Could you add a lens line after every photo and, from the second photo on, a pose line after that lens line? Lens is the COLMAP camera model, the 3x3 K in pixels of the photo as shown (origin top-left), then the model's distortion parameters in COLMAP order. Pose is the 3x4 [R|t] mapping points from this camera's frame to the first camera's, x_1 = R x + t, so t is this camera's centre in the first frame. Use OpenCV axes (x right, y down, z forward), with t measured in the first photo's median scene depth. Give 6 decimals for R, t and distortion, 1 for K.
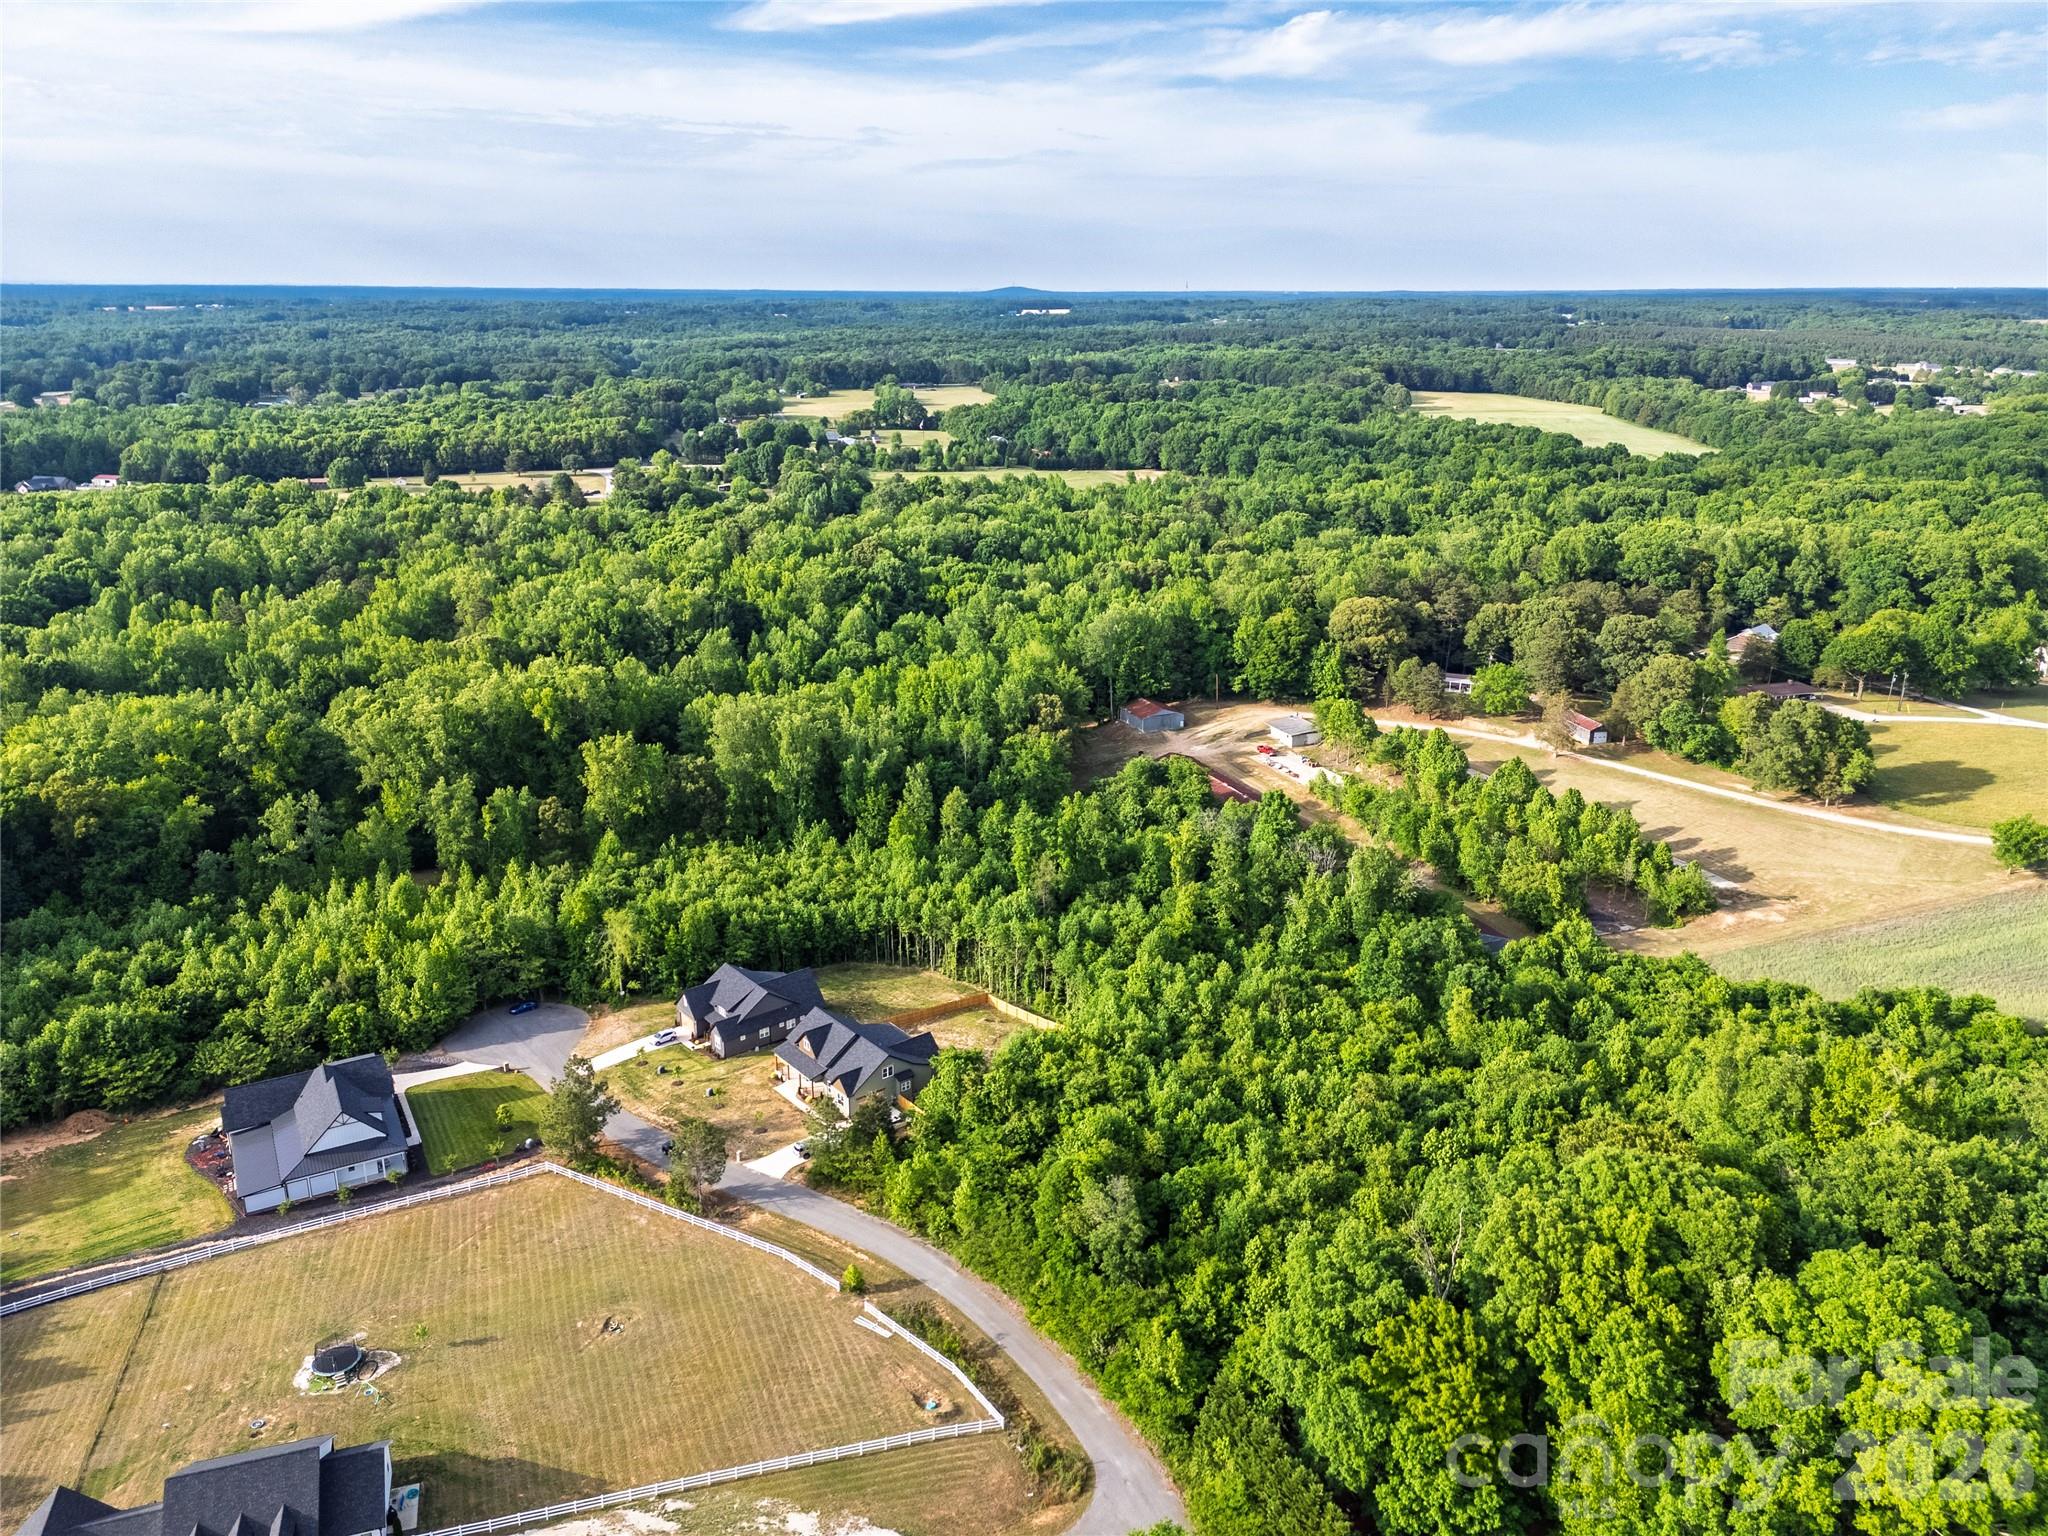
lens RADIAL K [[1508.3, 0, 1024.0], [0, 1508.3, 768.0], [0, 0, 1]] dist [0.088232, -0.090138]
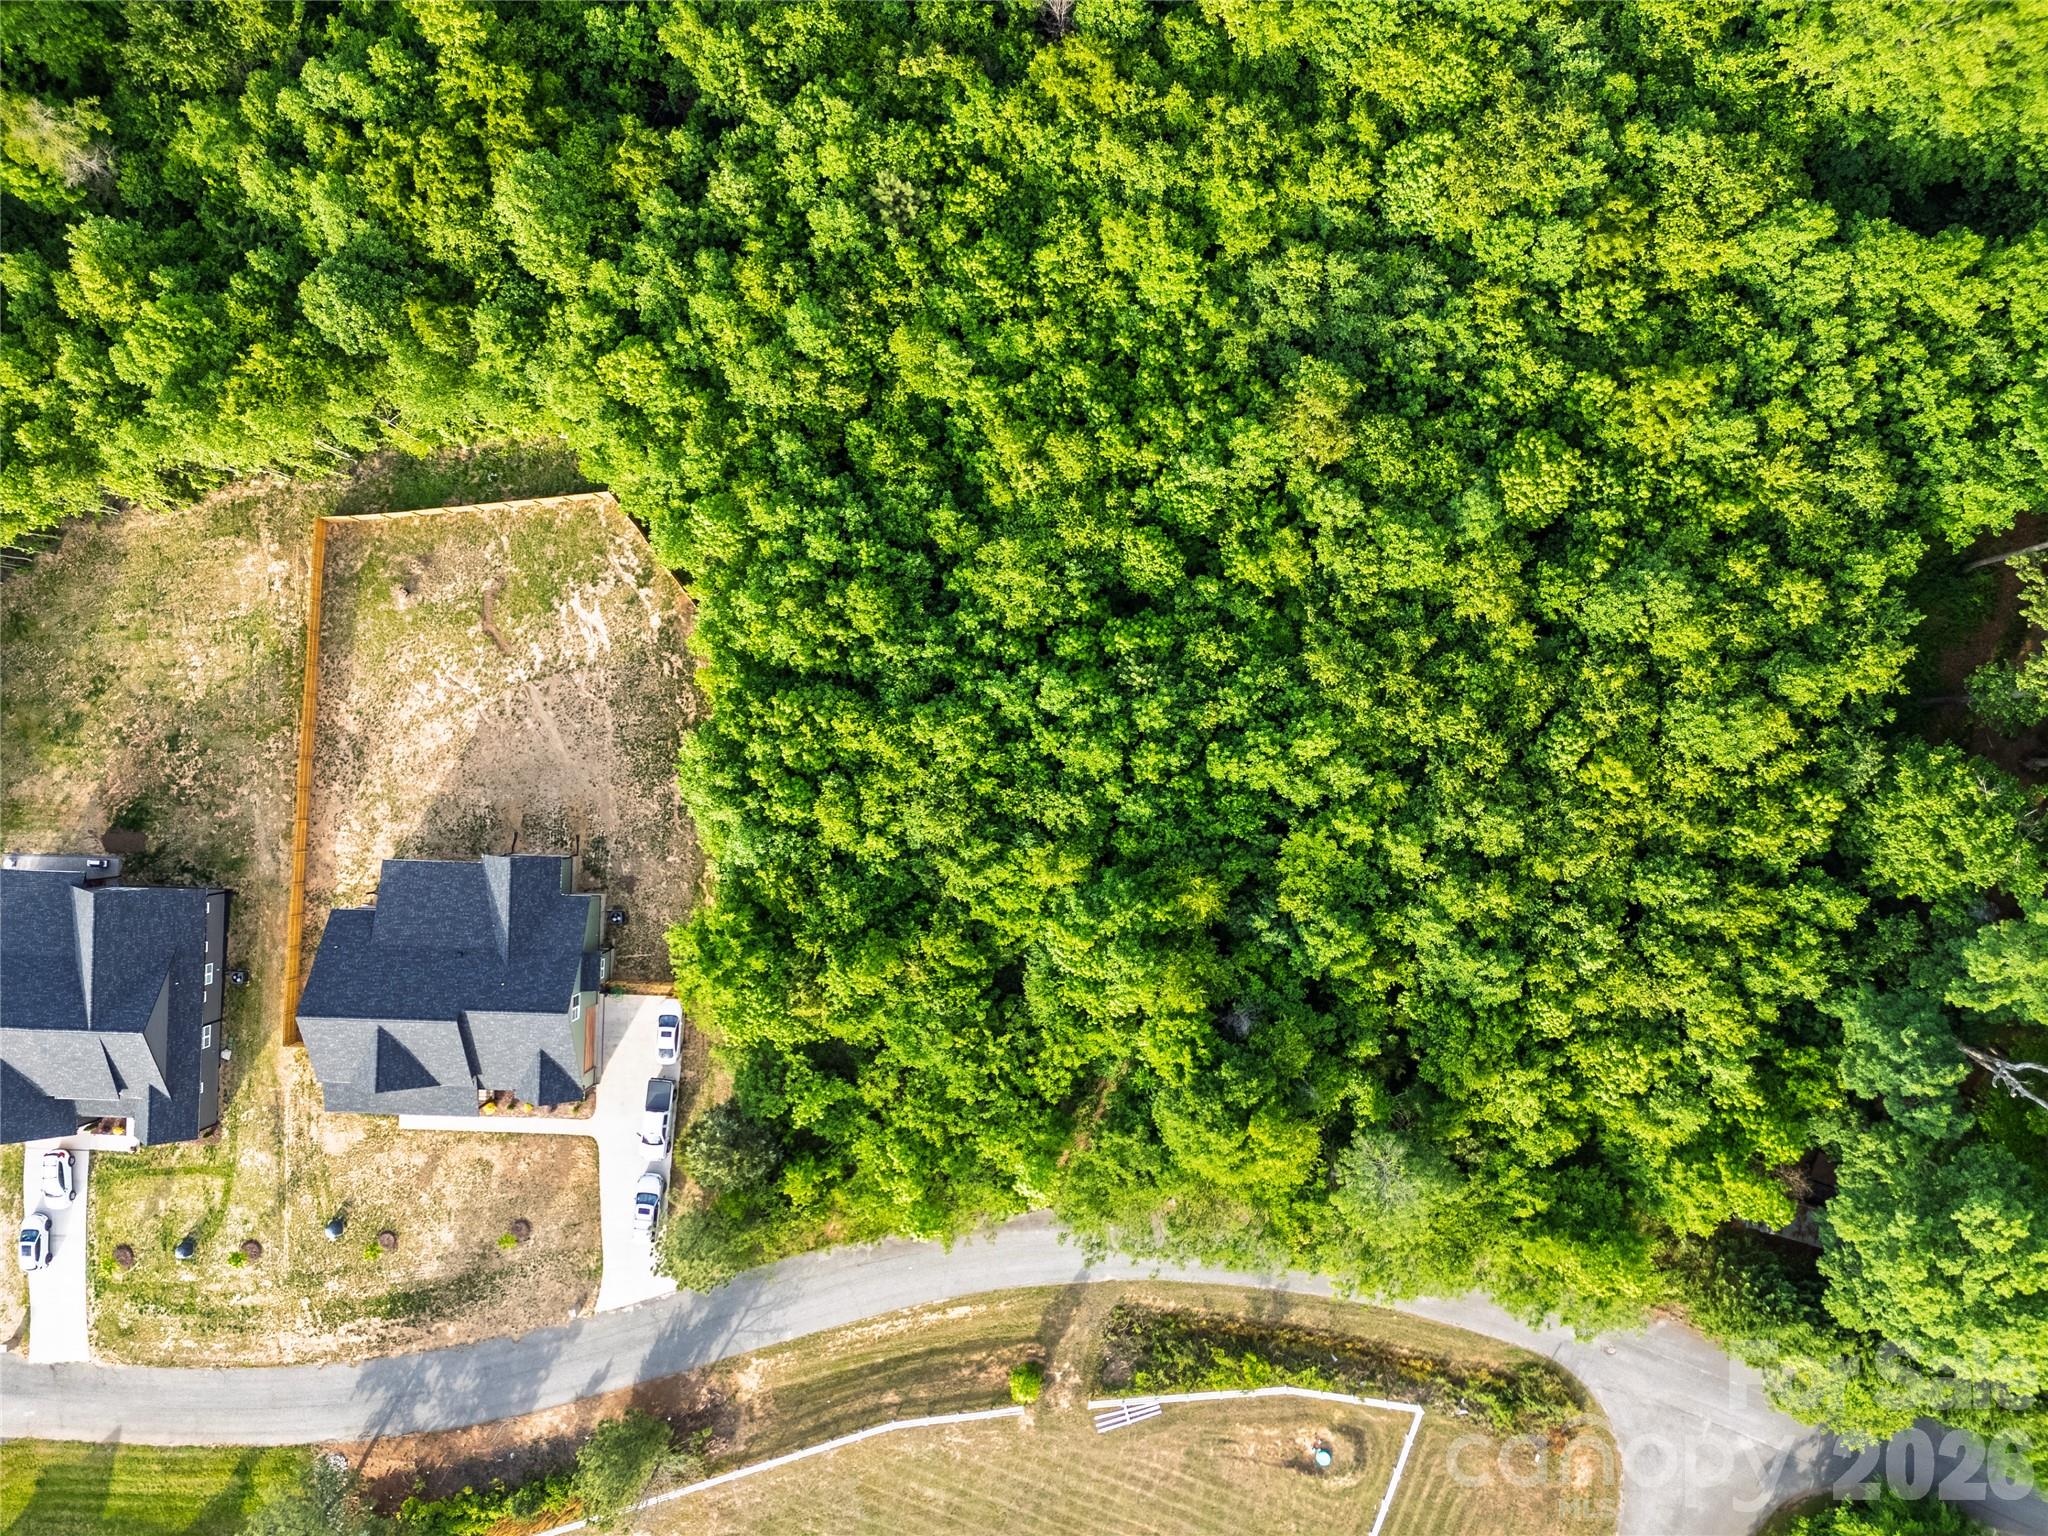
lens RADIAL K [[1508.3, 0, 1024.0], [0, 1508.3, 768.0], [0, 0, 1]] dist [0.088232, -0.090138]
pose [[0.646330, -0.762985, -0.010539, 0.041146], [0.262978, 0.209762, 0.941723, -0.145879], [-0.716310, -0.611436, 0.336223, 0.440977]]
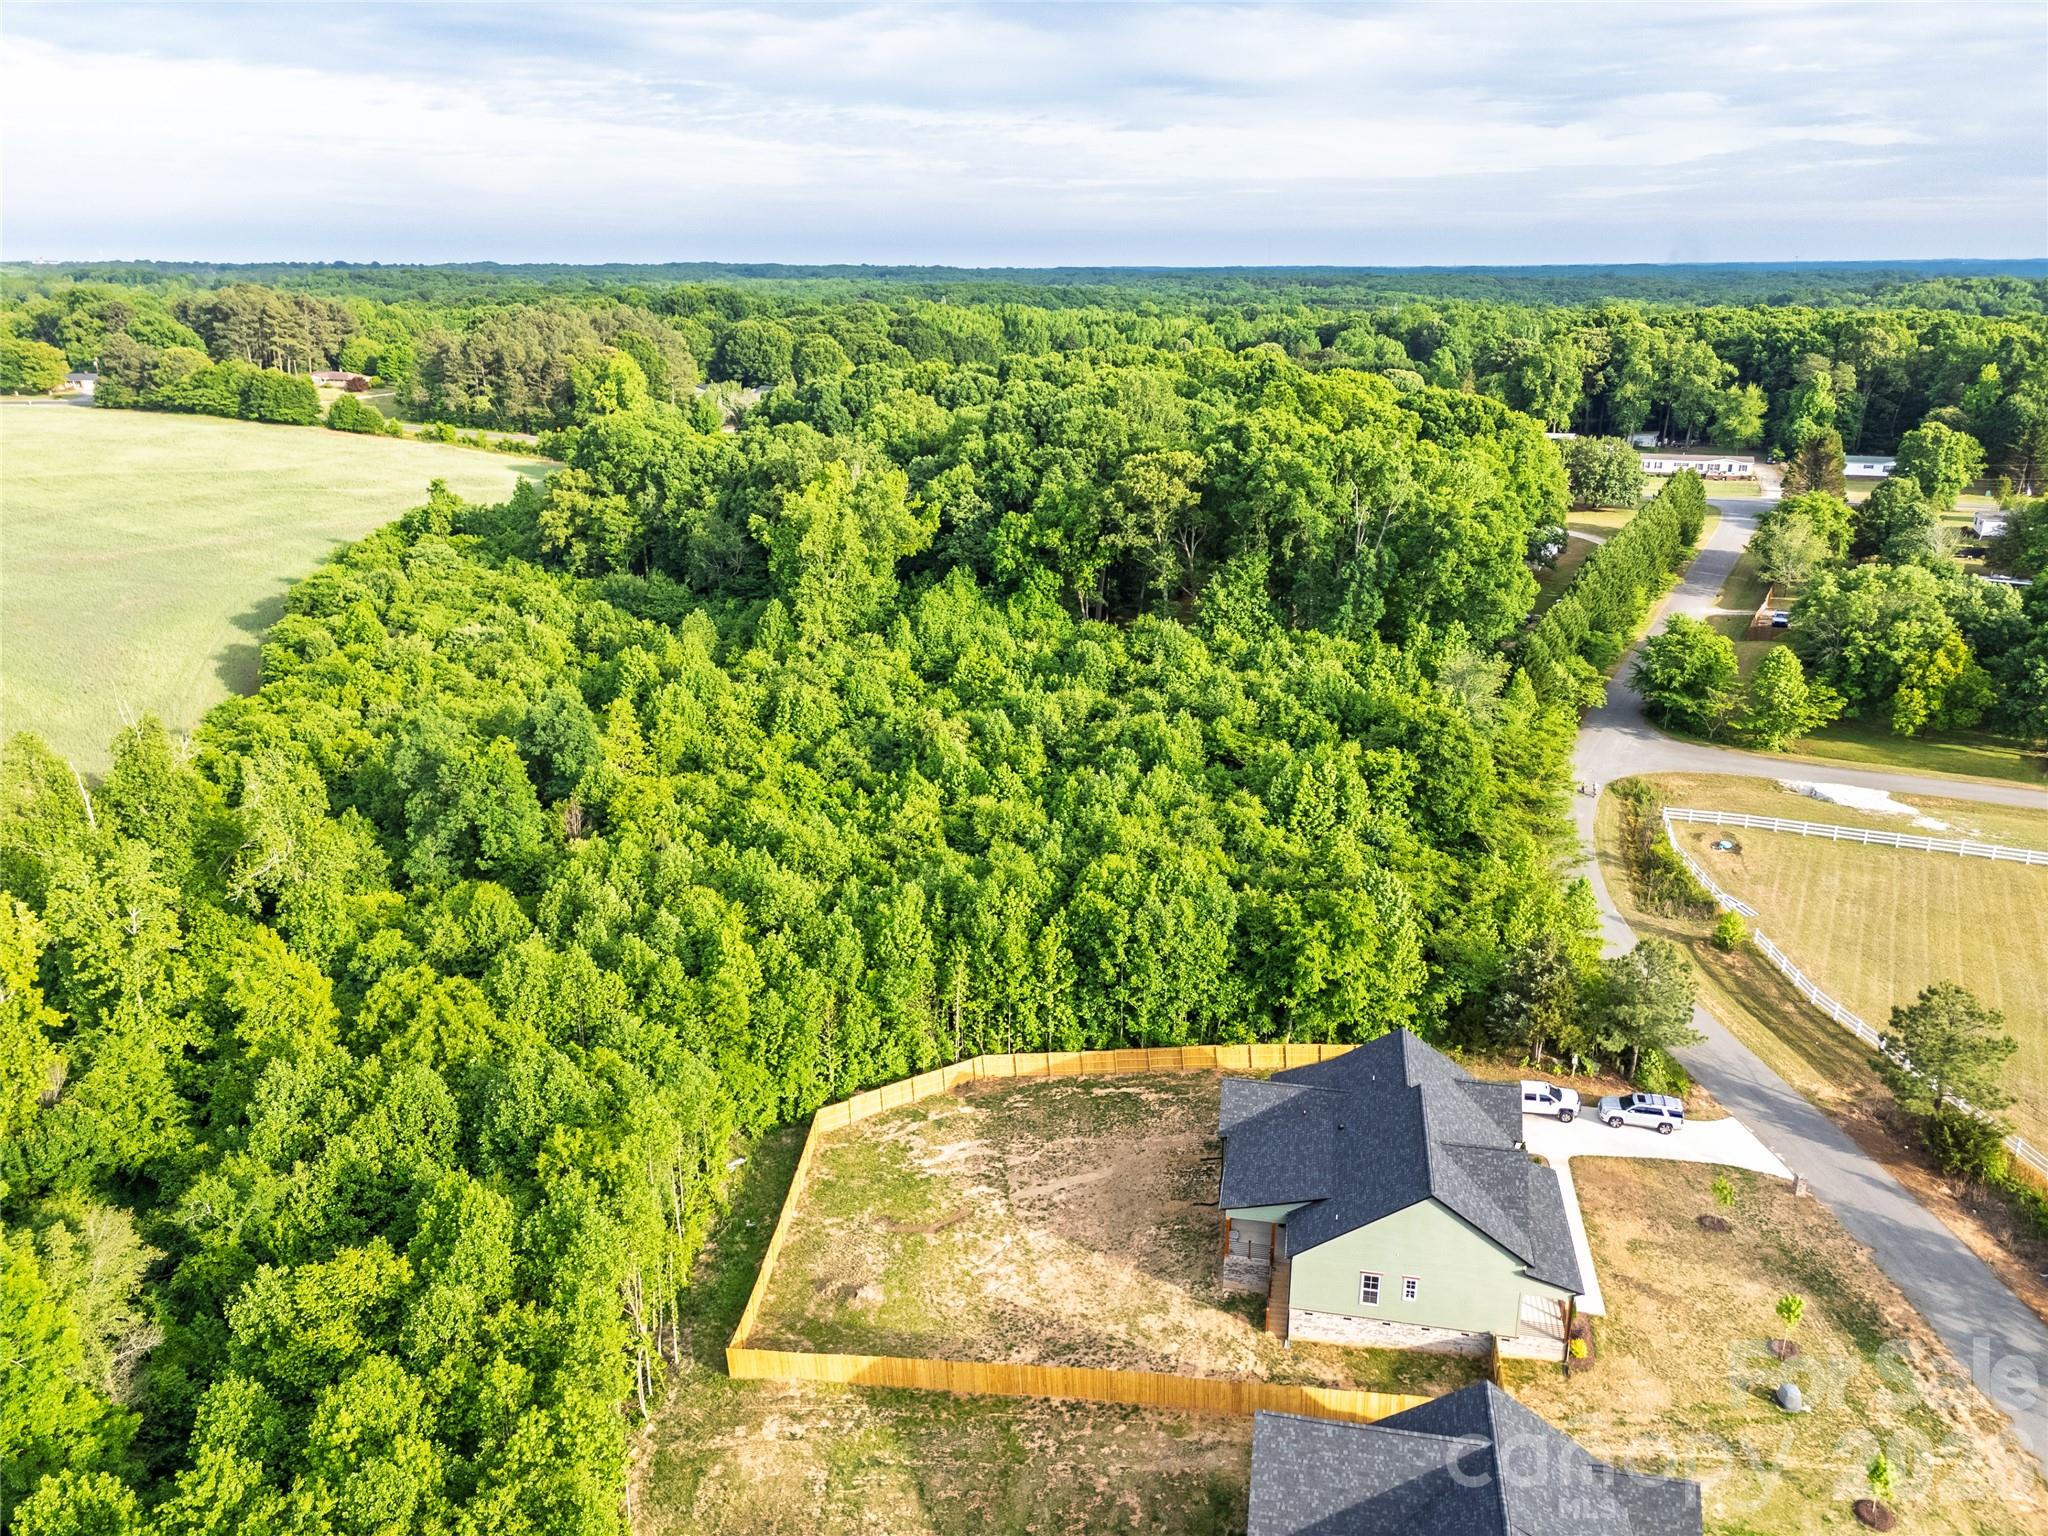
lens RADIAL K [[1481.3, 0, 1030.1], [0, 1481.3, 854.1], [0, 0, 1]] dist [0.091535, -0.069174]
pose [[-0.646608, -0.280259, 0.709473, -0.178230], [0.233322, 0.812828, 0.533734, -0.061452], [-0.726263, 0.510652, -0.460191, 0.713242]]
